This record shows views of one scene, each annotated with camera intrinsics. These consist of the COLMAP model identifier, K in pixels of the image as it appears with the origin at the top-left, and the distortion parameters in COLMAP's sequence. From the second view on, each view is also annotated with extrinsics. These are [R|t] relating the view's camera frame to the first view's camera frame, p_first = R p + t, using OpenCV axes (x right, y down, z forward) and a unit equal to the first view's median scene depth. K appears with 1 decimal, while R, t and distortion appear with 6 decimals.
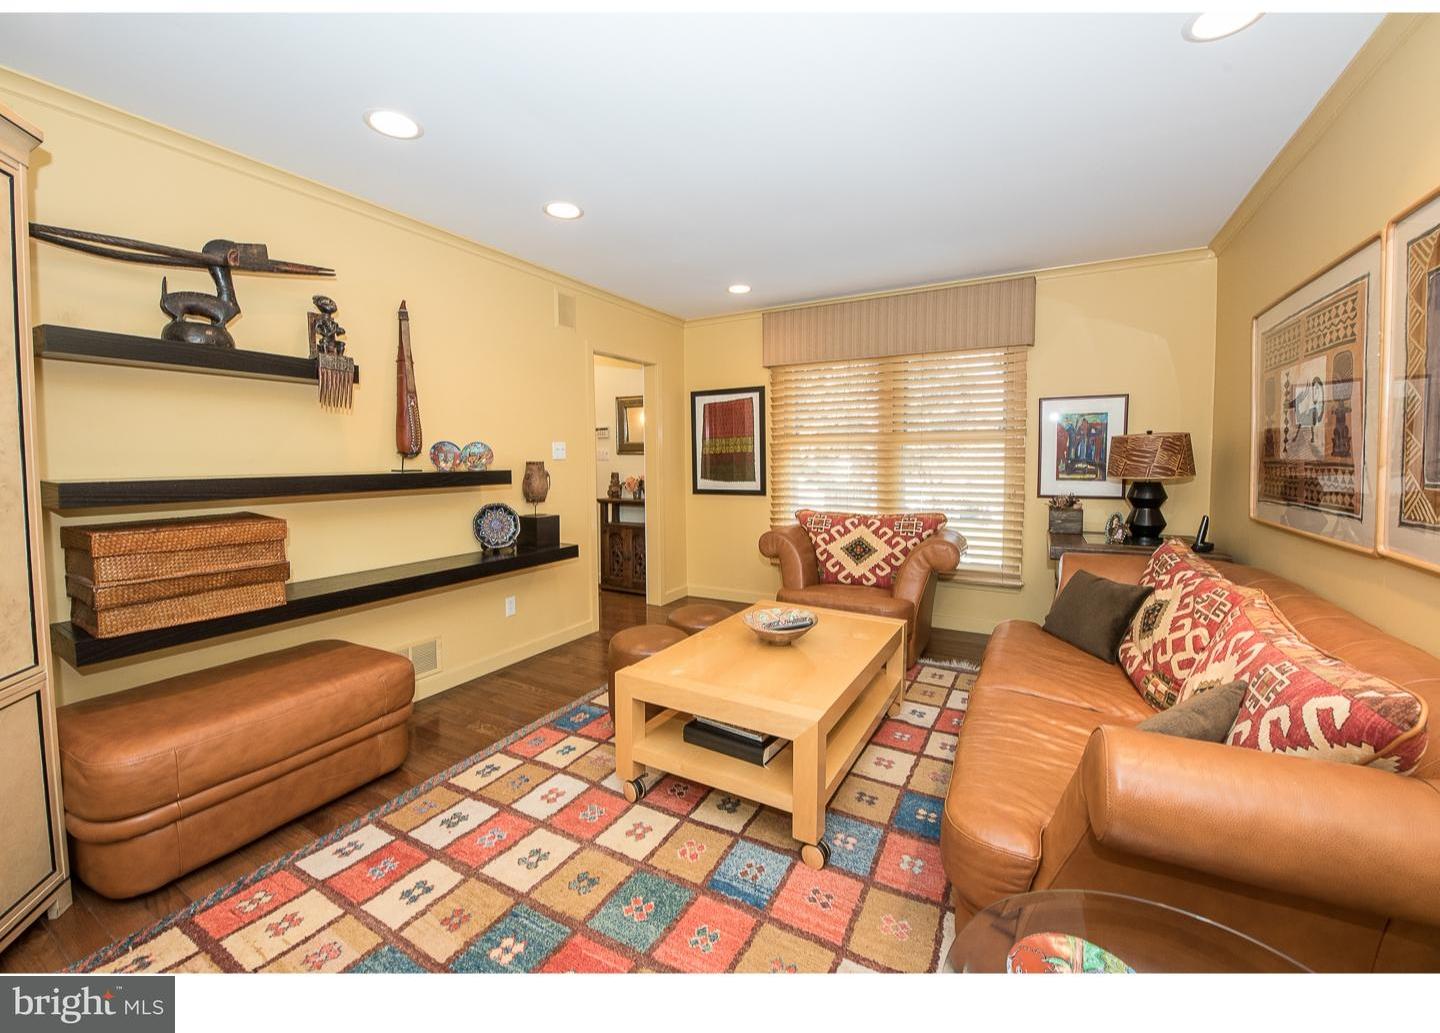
lens RADIAL K [[569.7, 0, 719.0], [0, 569.7, 480.0], [0, 0, 1]] dist [0.000290, 0.000041]
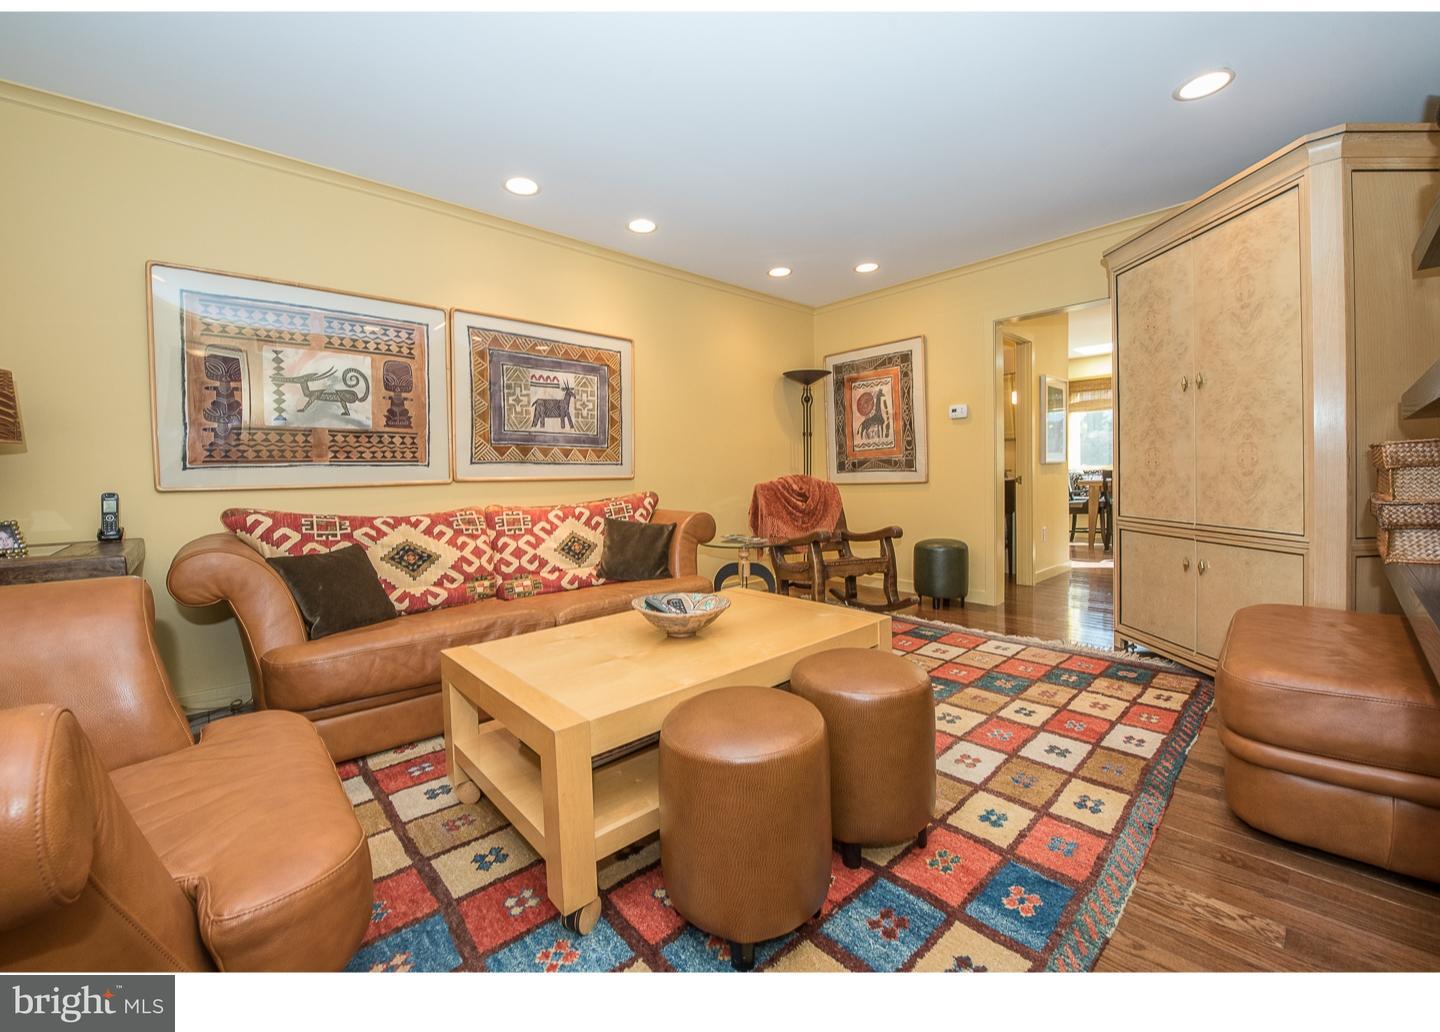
lens RADIAL K [[569.7, 0, 719.0], [0, 569.7, 479.5], [0, 0, 1]] dist [0.000290, 0.000041]
pose [[-0.948954, 0.031858, 0.313801, -0.216516], [0.049712, 0.997558, 0.049057, 0.040290], [-0.311472, 0.062153, -0.948220, 1.980570]]
